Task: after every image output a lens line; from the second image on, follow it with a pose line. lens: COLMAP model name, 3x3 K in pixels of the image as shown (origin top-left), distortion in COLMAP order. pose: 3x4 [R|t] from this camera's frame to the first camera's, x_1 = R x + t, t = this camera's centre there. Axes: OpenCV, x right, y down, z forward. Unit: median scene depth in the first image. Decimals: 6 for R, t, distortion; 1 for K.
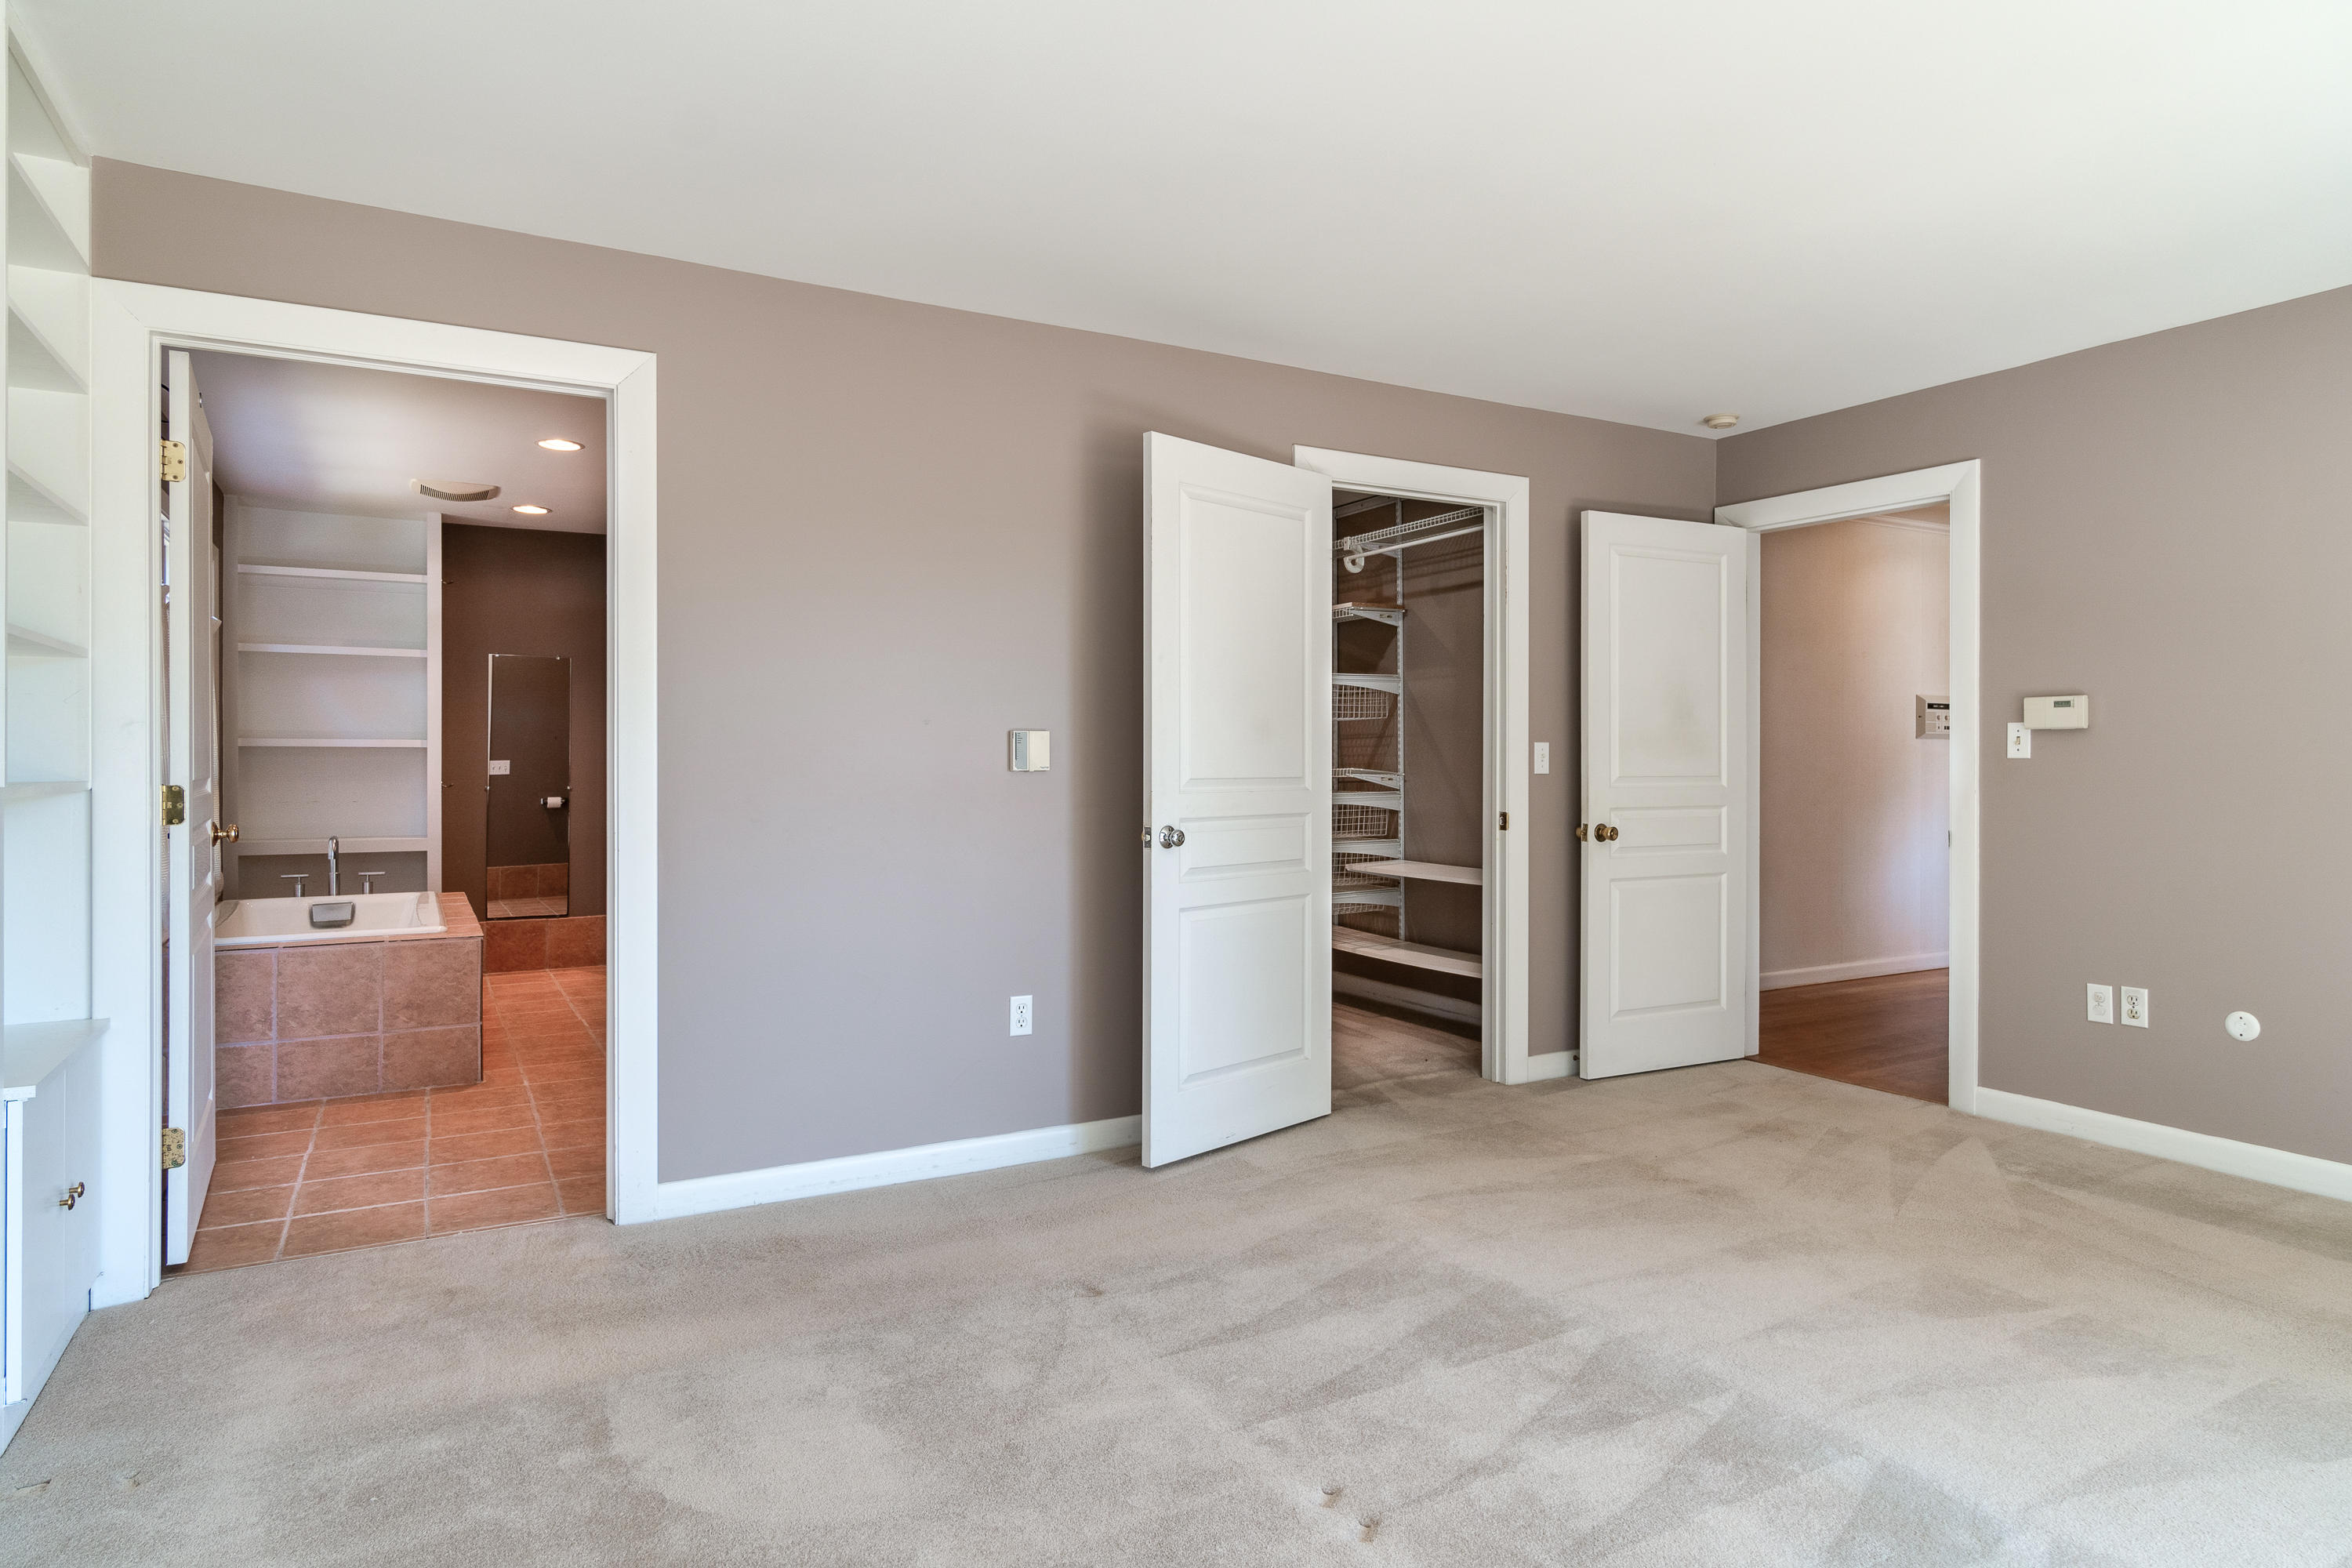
lens RADIAL K [[1362.4, 0, 1181.5], [0, 1362.4, 774.6], [0, 0, 1]] dist [-0.001014, 0.002955]
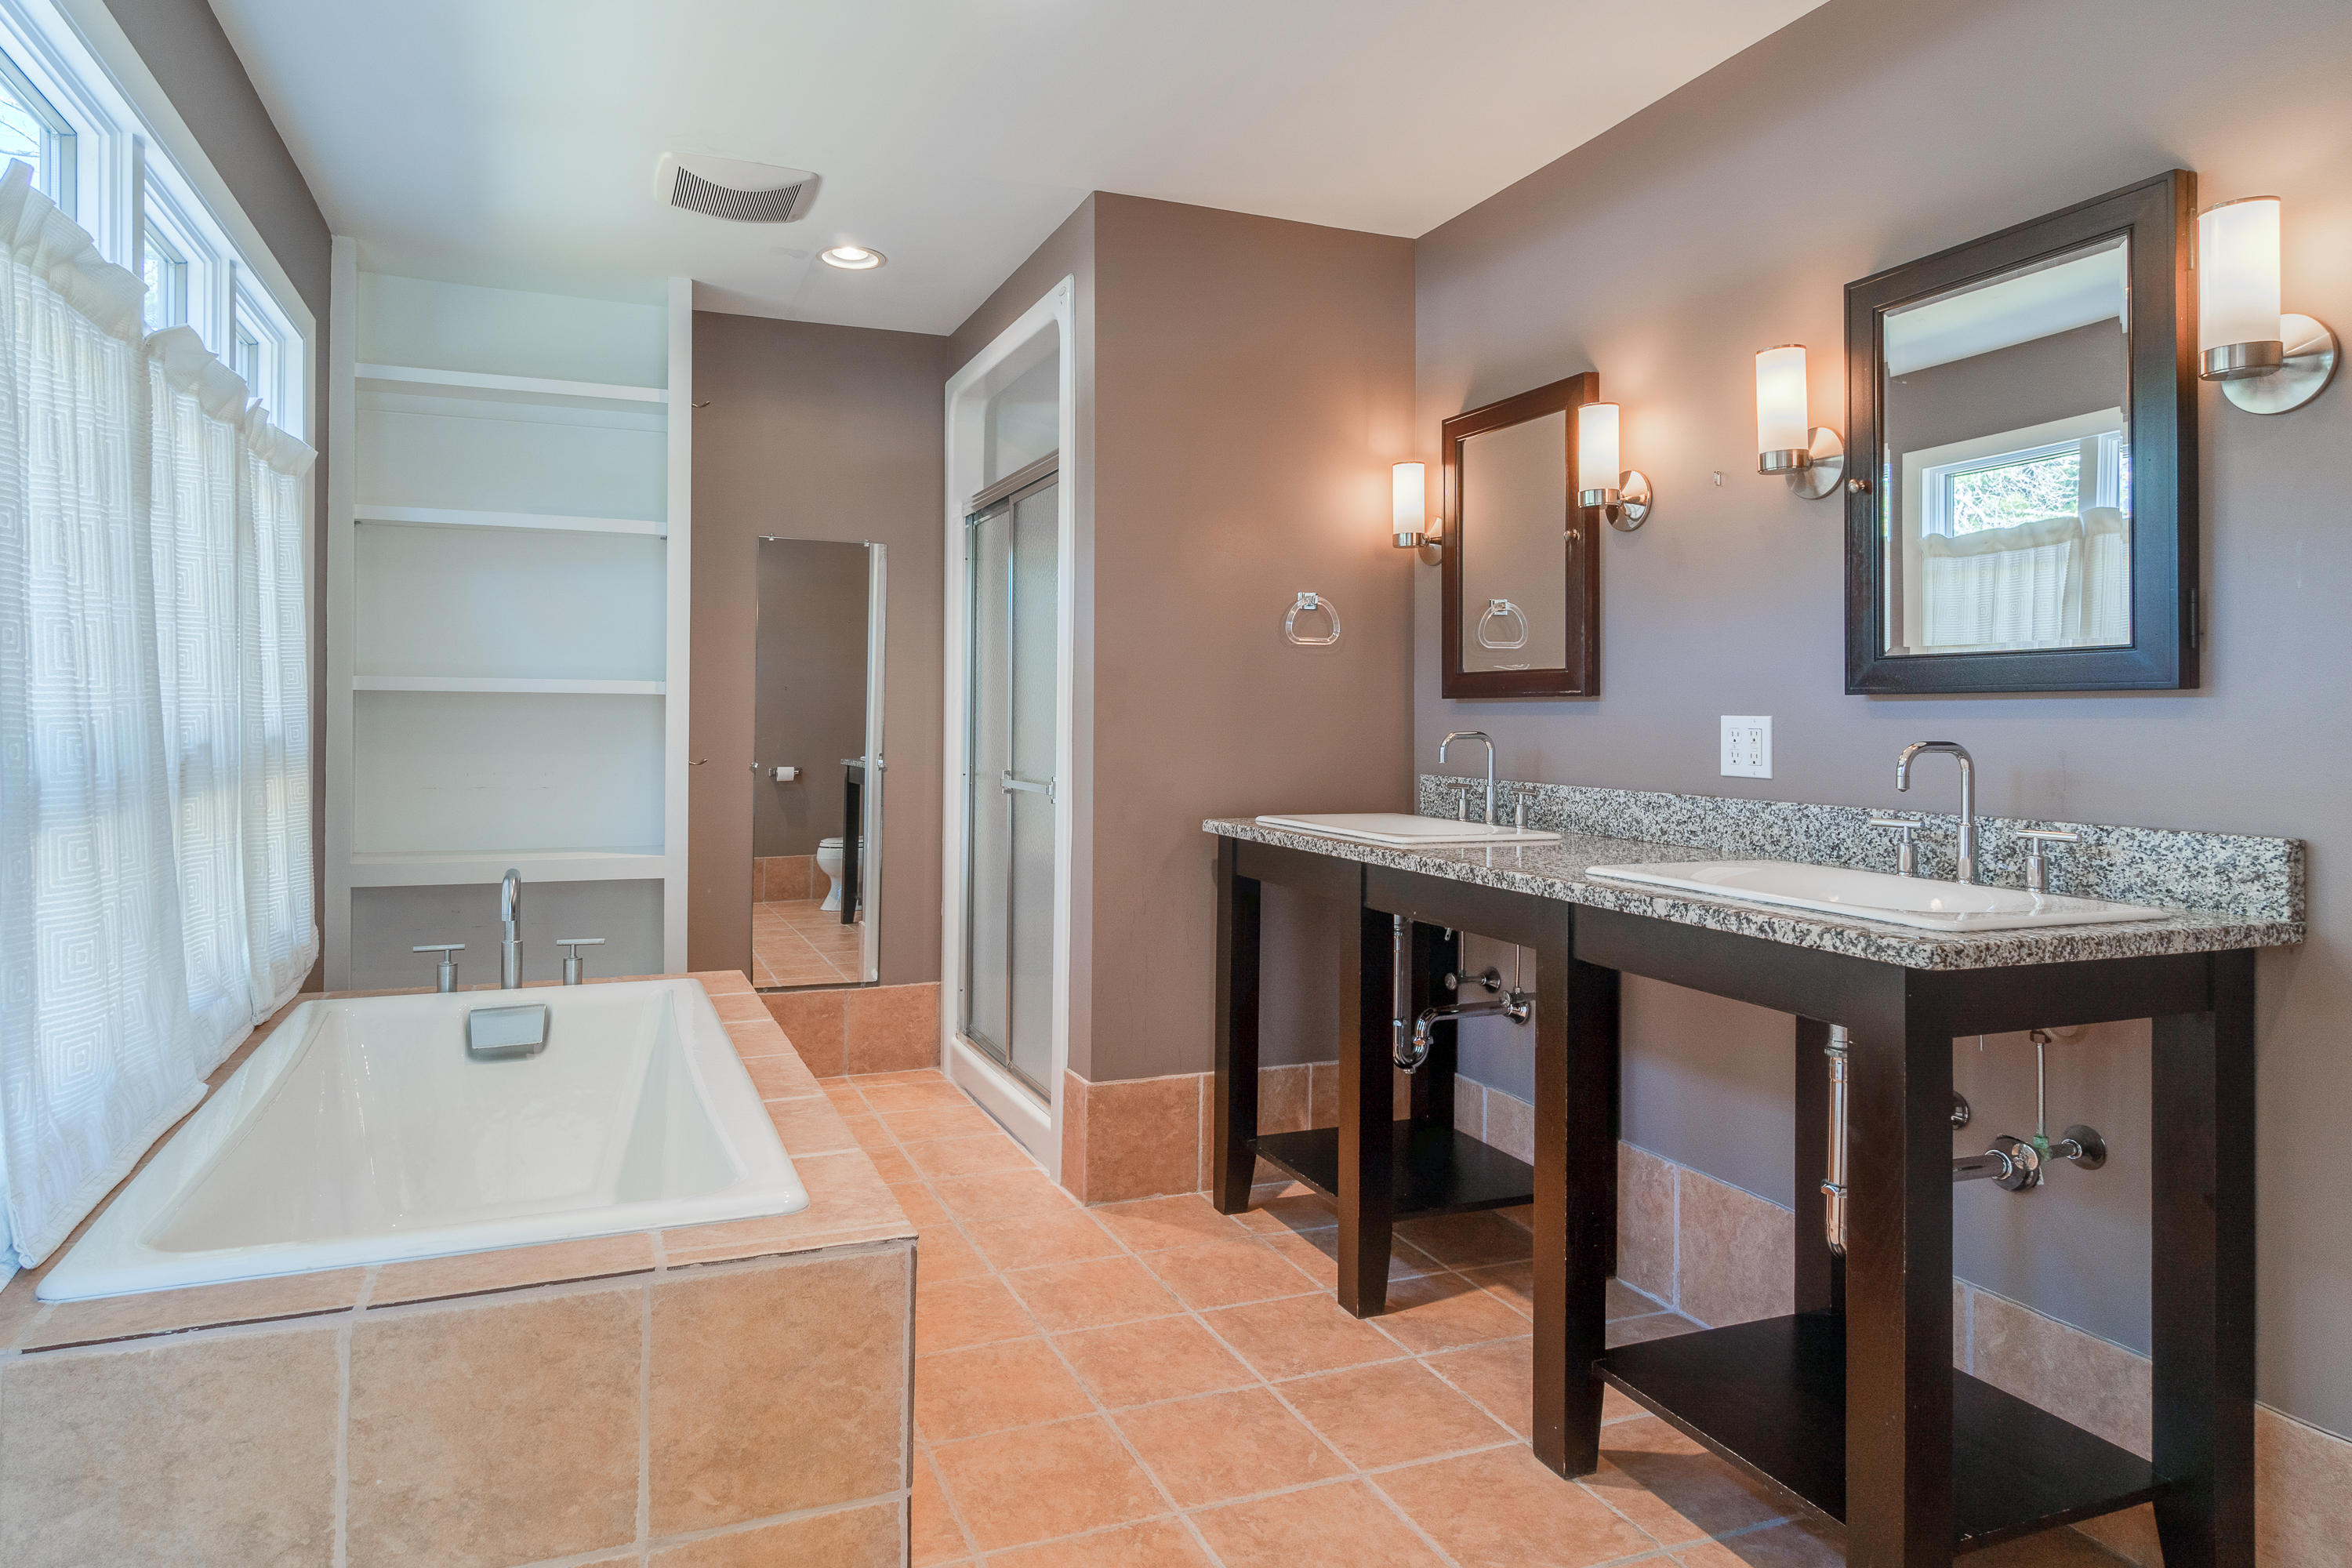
lens RADIAL K [[1362.4, 0, 1094.1], [0, 1362.4, 726.6], [0, 0, 1]] dist [-0.001014, 0.002955]
pose [[0.988879, 0.009177, -0.148441, -0.342515], [-0.009706, 0.999949, -0.002841, -0.007856], [0.148407, 0.004251, 0.988917, 0.545650]]
